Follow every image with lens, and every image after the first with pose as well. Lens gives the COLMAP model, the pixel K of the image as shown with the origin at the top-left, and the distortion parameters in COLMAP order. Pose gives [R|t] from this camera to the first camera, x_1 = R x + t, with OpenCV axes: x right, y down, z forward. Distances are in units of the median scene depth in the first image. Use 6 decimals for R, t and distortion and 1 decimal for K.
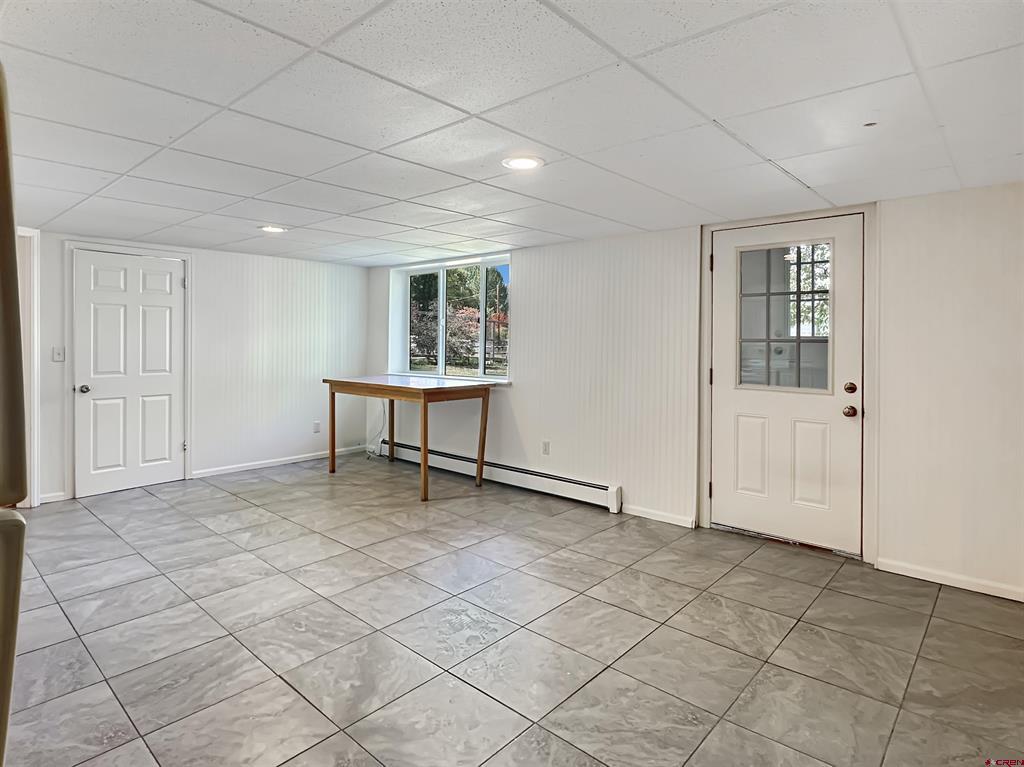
lens RADIAL K [[561.6, 0, 512.0], [0, 561.6, 383.5], [0, 0, 1]] dist [0.004441, 0.000424]
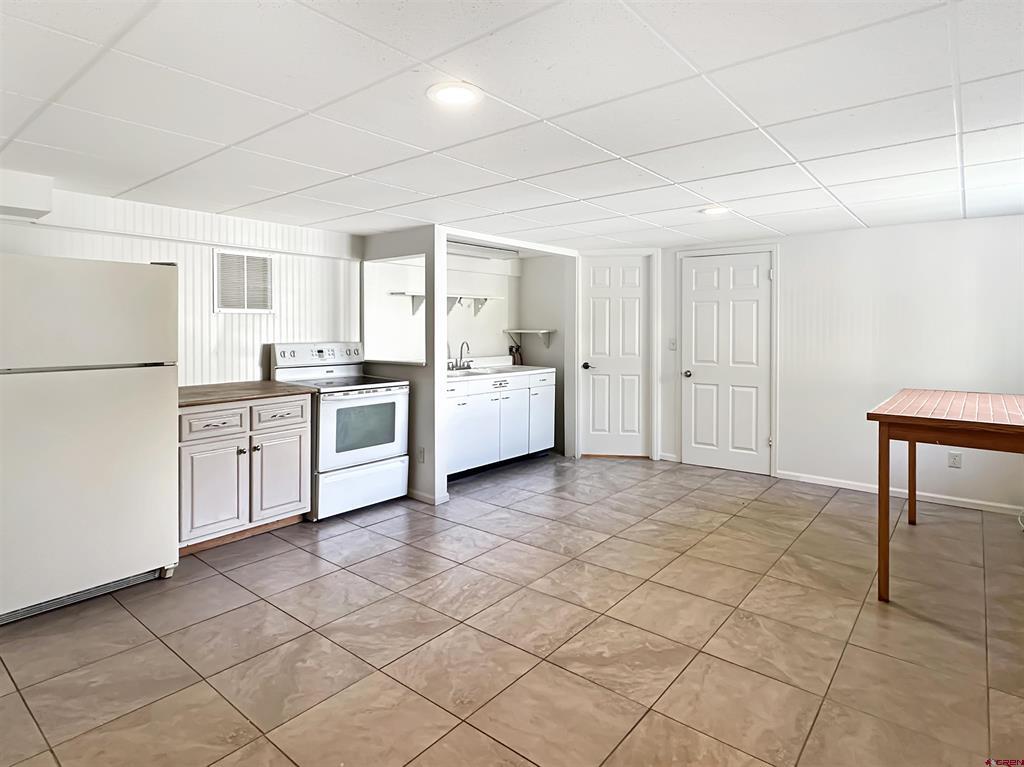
lens RADIAL K [[561.6, 0, 512.0], [0, 561.6, 383.5], [0, 0, 1]] dist [0.004441, 0.000424]
pose [[0.052691, 0.089547, -0.994588, 0.553813], [-0.076101, 0.993435, 0.085412, -0.059593], [0.995707, 0.071188, 0.059159, 0.759606]]
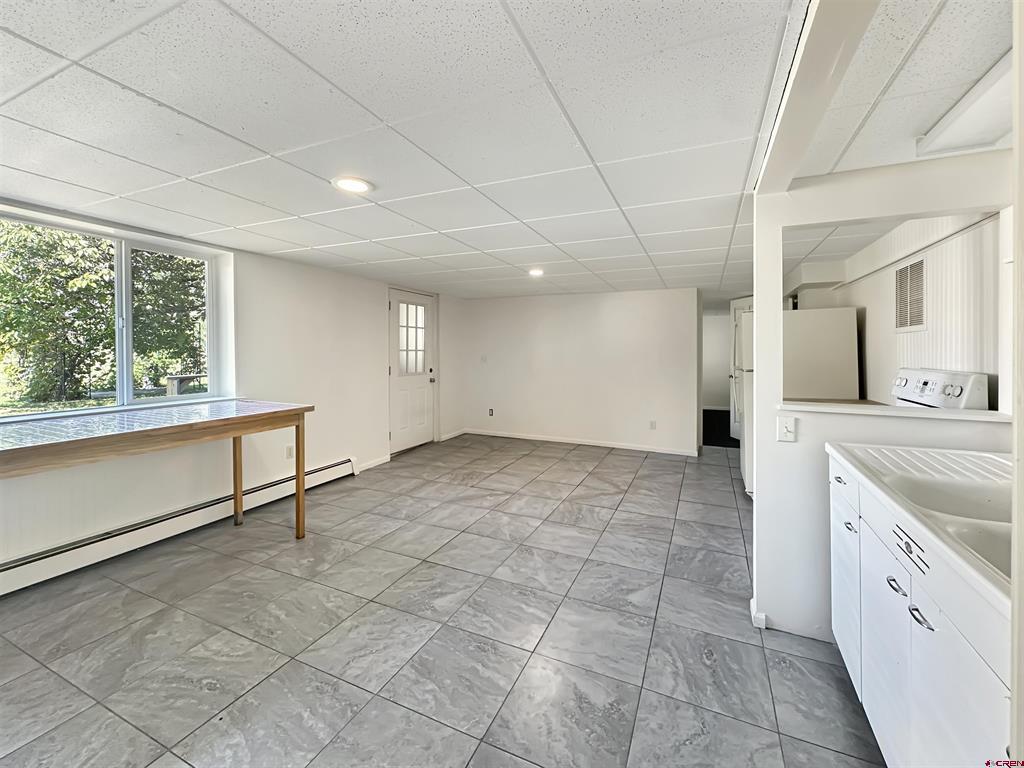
lens RADIAL K [[428.9, 0, 512.5], [0, 428.9, 352.6], [0, 0, 1]] dist [-0.001802, -0.000133]
pose [[-0.303541, -0.009471, 0.952771, -1.206063], [0.069402, 0.997075, 0.032022, -0.099332], [-0.950287, 0.075844, -0.301996, 1.195799]]
